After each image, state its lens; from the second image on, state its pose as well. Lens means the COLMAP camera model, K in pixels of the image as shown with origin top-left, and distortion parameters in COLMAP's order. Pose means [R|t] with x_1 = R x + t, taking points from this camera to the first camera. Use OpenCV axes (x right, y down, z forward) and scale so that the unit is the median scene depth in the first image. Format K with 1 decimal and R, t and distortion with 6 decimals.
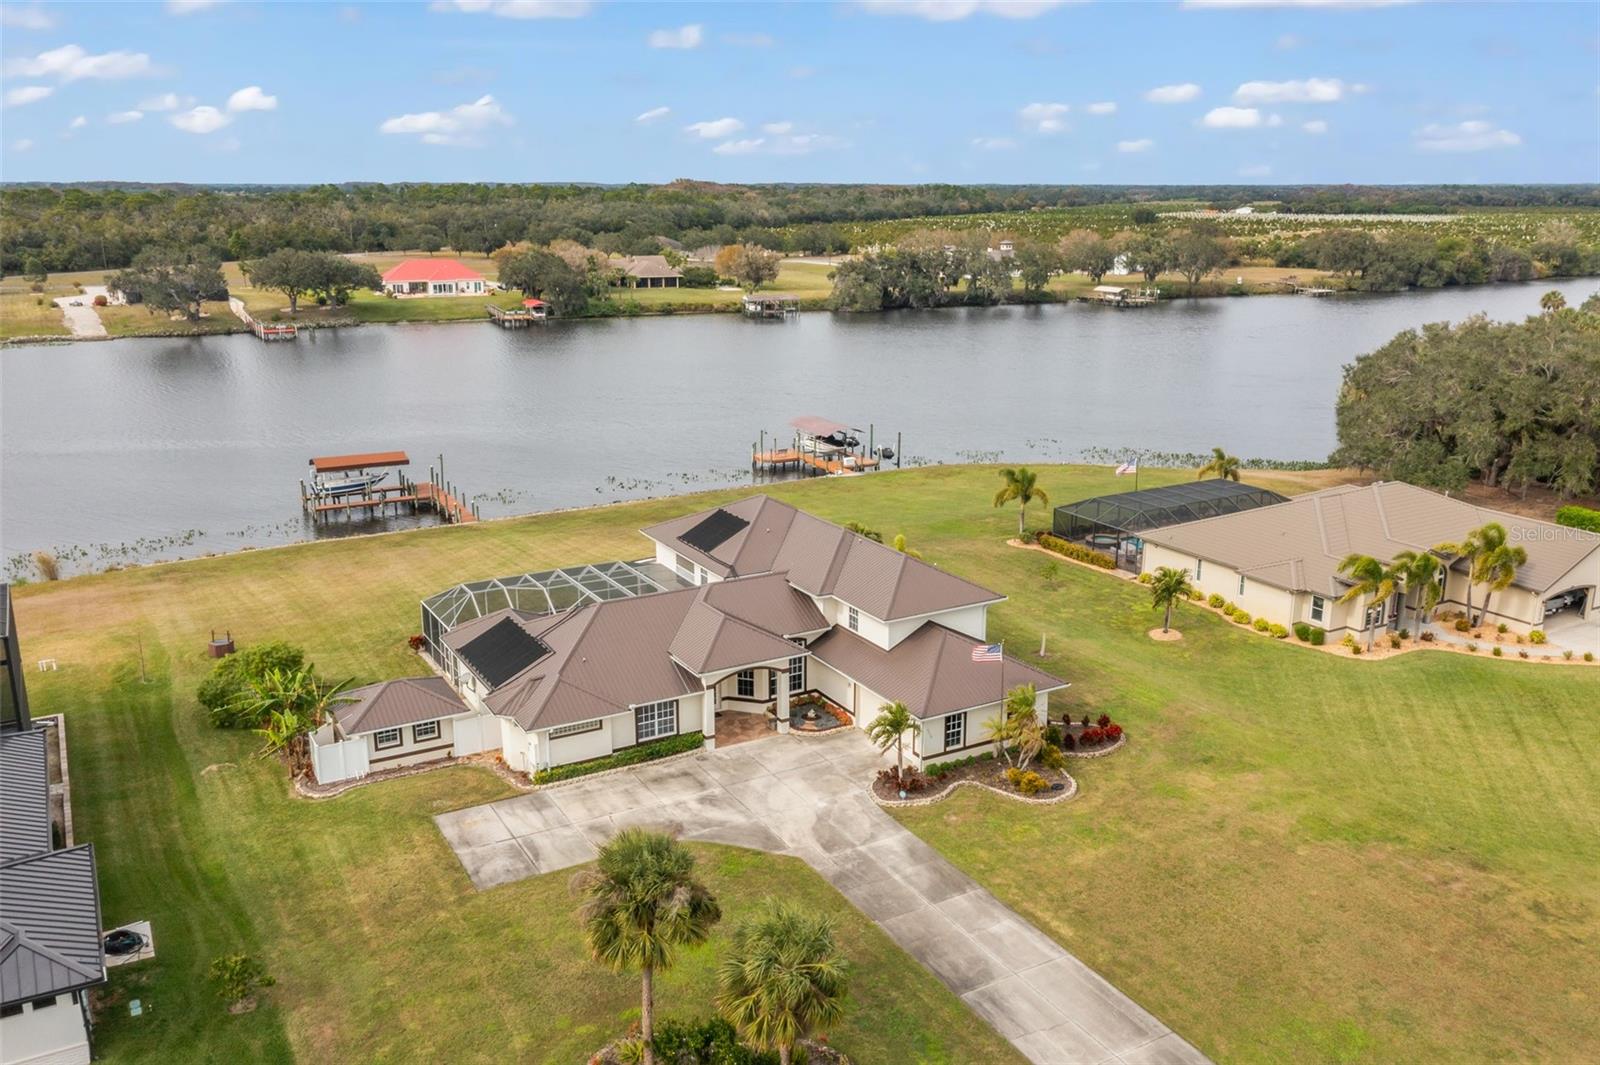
lens RADIAL K [[1294.4, 0, 843.1], [0, 1294.4, 537.0], [0, 0, 1]] dist [0.011995, -0.014638]
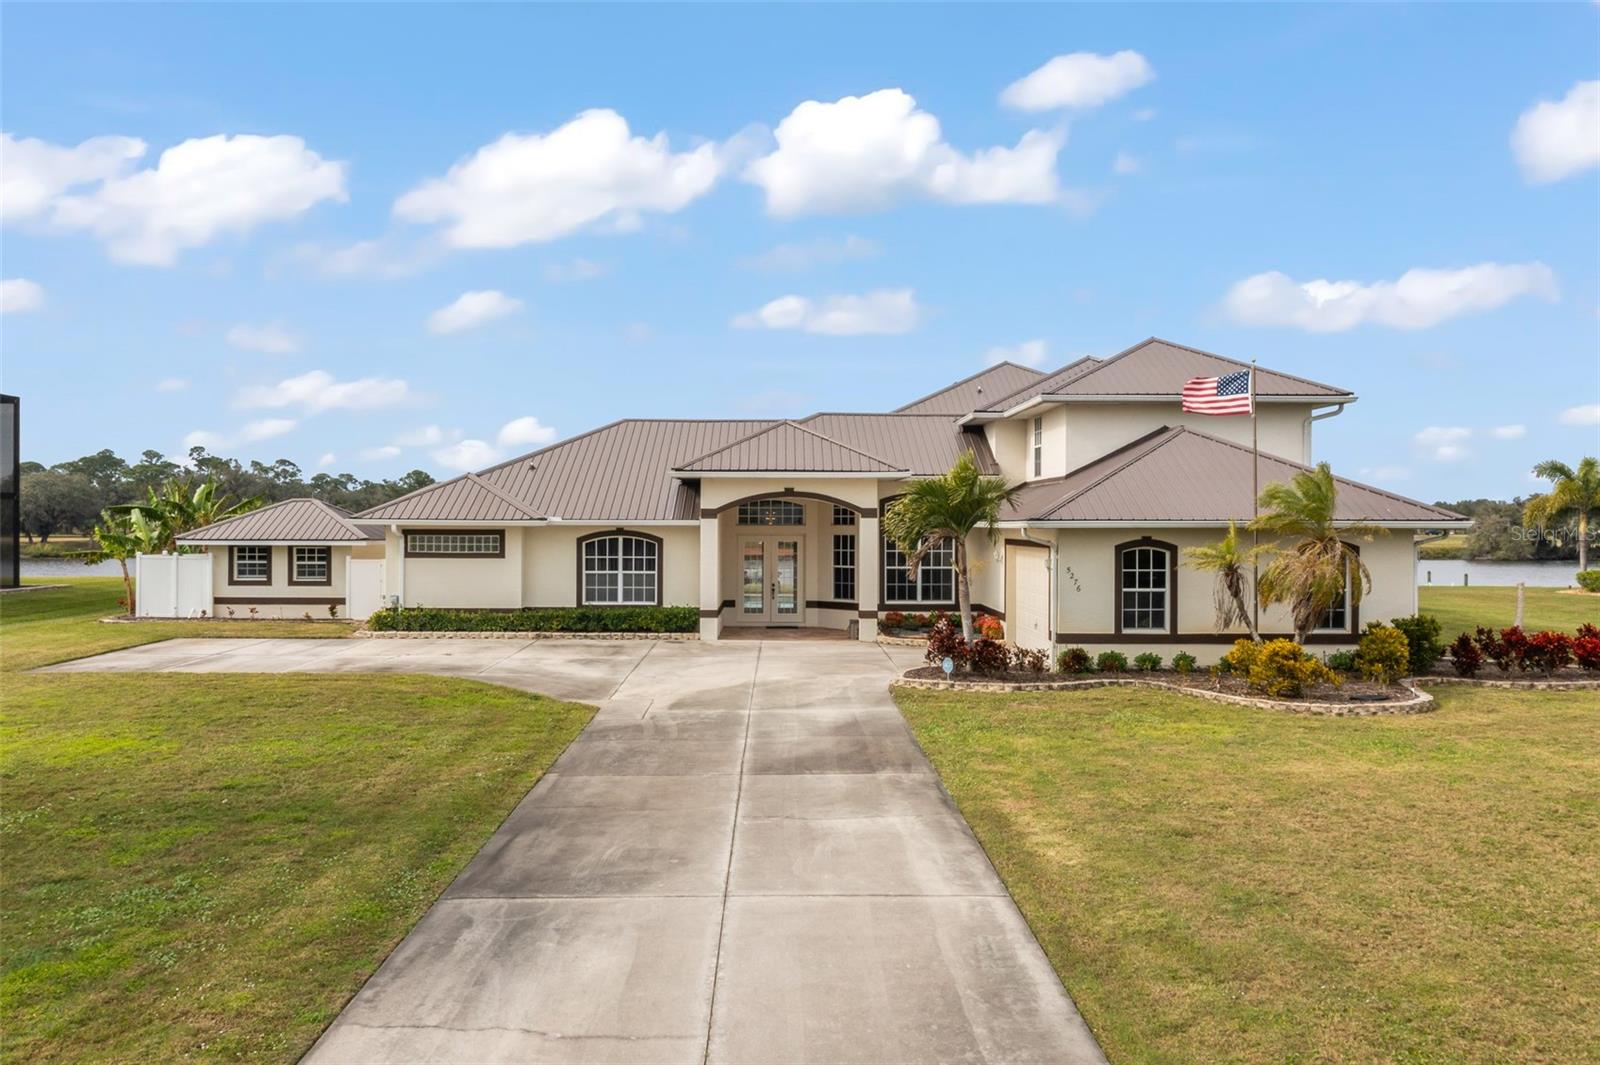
lens RADIAL K [[1294.4, 0, 815.4], [0, 1294.4, 532.7], [0, 0, 1]] dist [0.011995, -0.014638]
pose [[0.870333, -0.000007, -0.492463, 0.154837], [-0.124166, 0.967690, -0.219452, 0.183118], [0.476553, 0.252143, 0.842212, 0.443386]]
